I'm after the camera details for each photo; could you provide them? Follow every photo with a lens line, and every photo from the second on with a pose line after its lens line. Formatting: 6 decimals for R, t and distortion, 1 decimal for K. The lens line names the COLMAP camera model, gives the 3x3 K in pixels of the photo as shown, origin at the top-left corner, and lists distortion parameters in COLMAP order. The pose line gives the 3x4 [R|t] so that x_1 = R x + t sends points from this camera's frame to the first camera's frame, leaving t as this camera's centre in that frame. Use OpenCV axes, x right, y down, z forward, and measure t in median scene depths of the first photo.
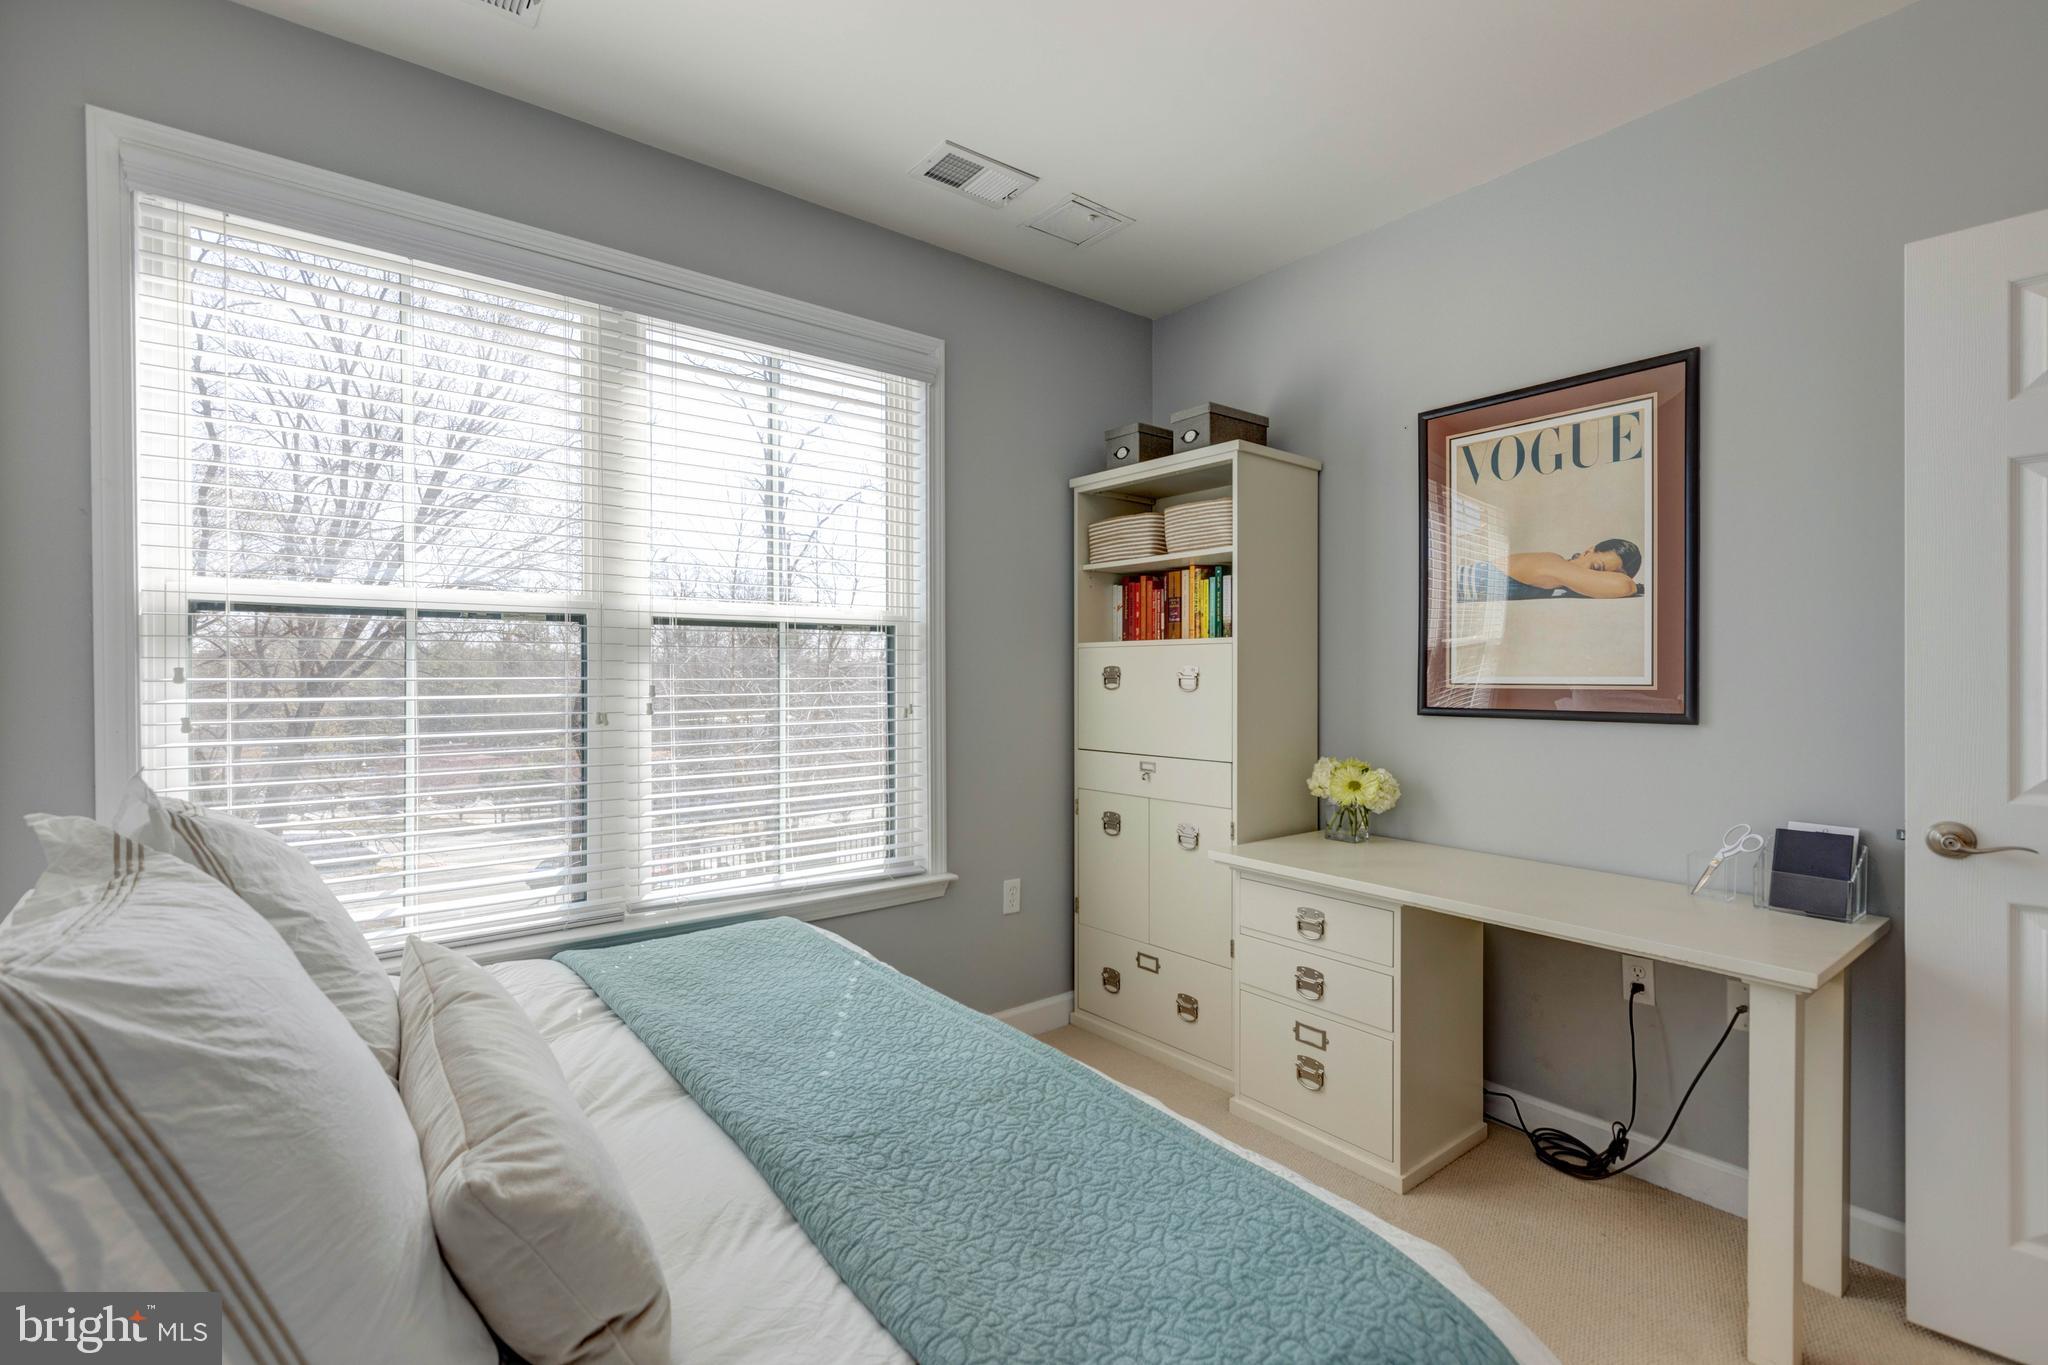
lens RADIAL K [[945.9, 0, 1035.2], [0, 945.9, 679.4], [0, 0, 1]] dist [0.011634, -0.000129]
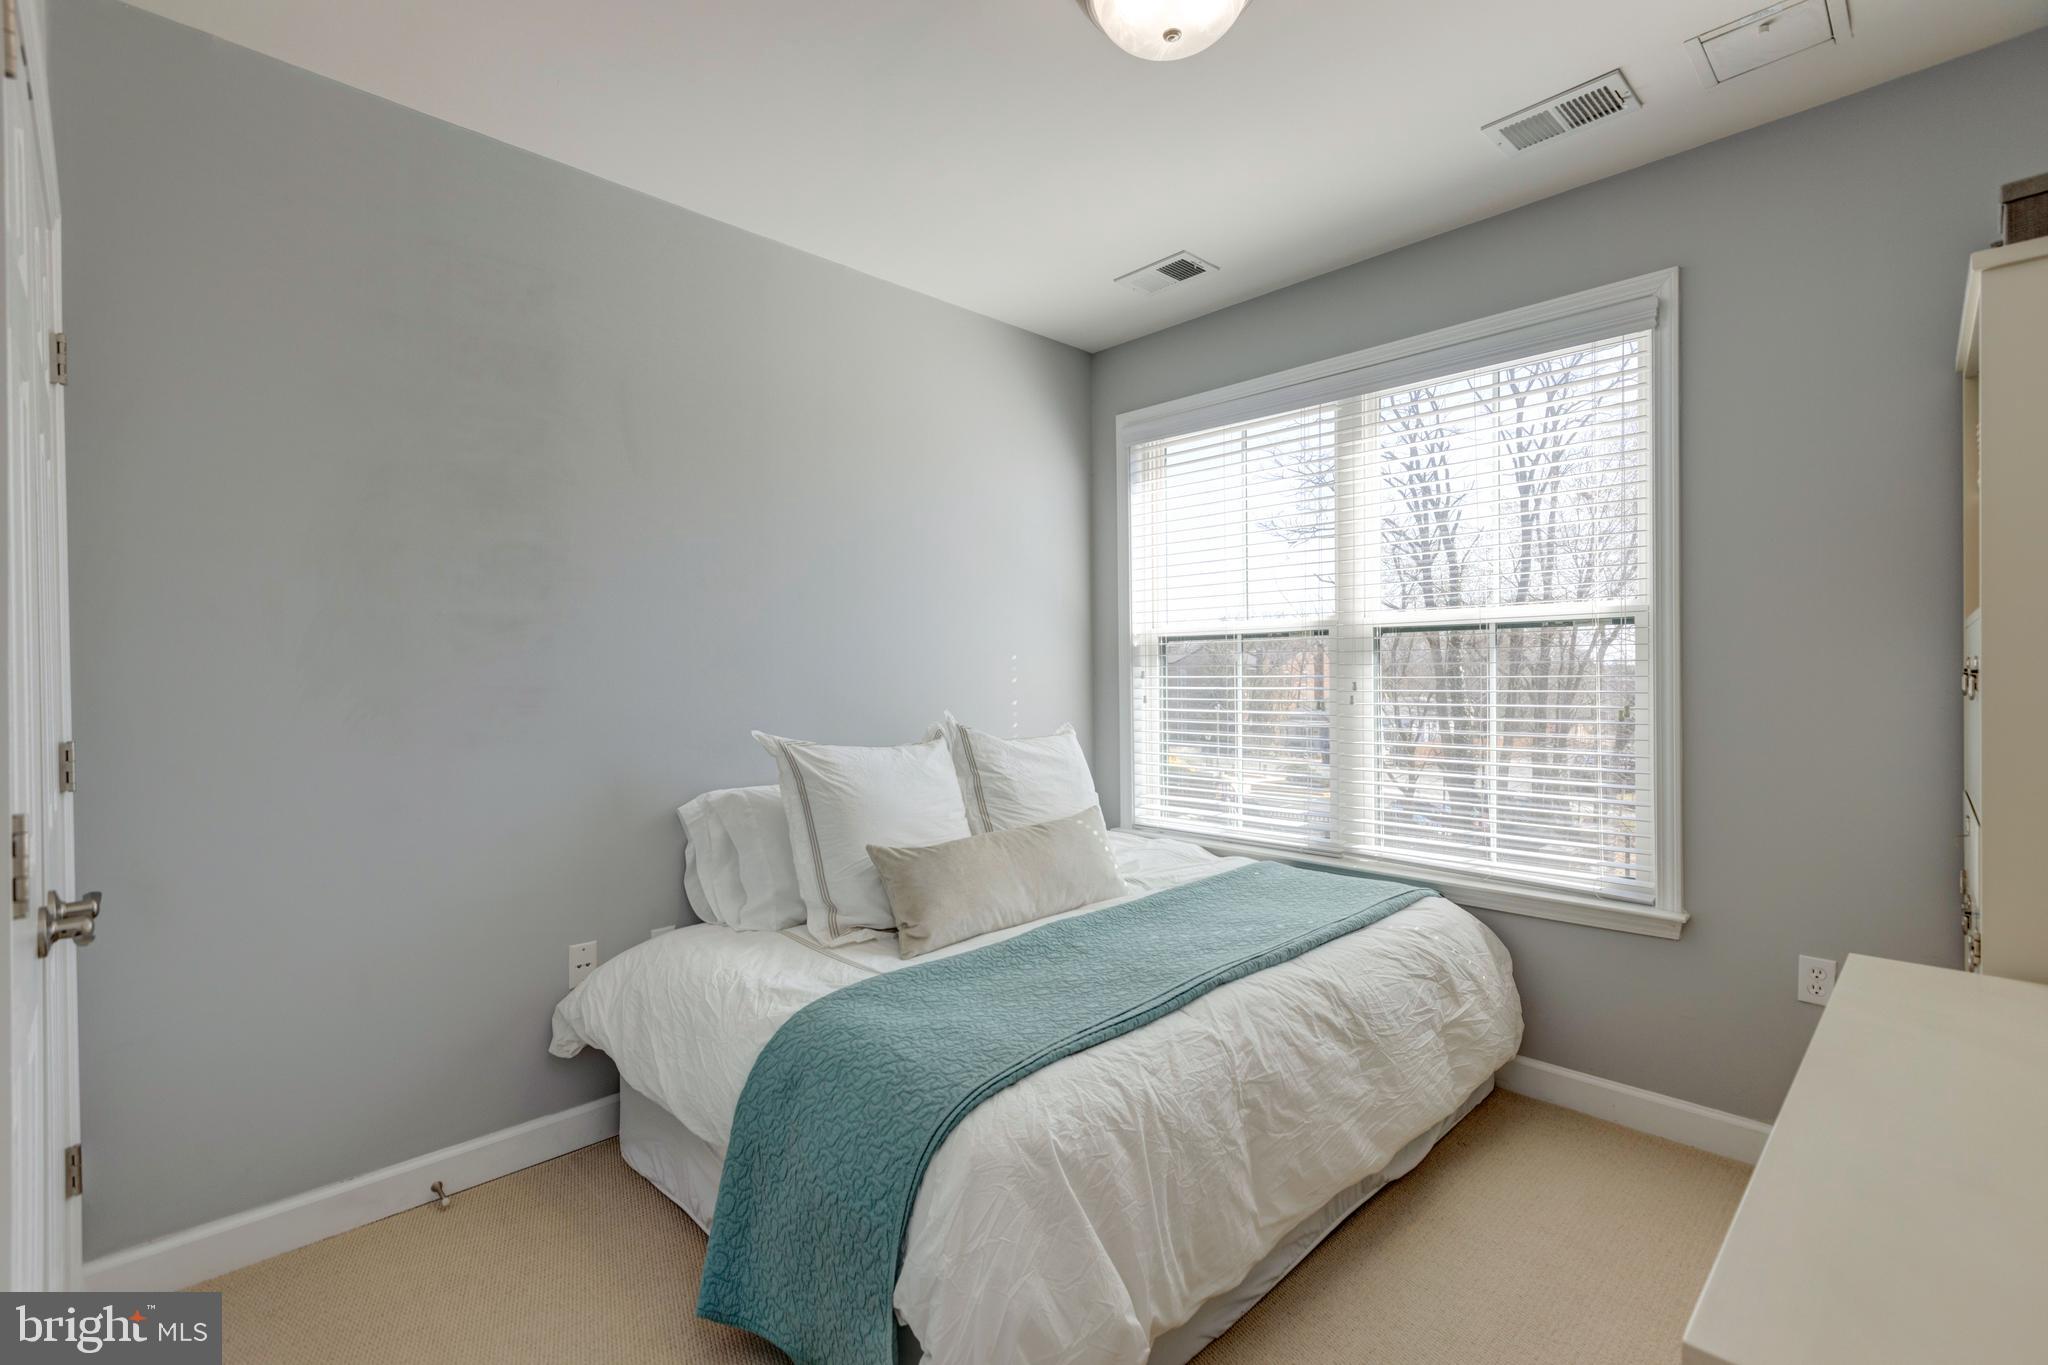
lens RADIAL K [[945.9, 0, 1035.2], [0, 945.9, 679.4], [0, 0, 1]] dist [0.011634, -0.000129]
pose [[0.090282, 0.001020, -0.995916, 0.835511], [-0.004948, 0.999988, 0.000575, 0.004870], [0.995904, 0.004876, 0.090286, 0.443509]]
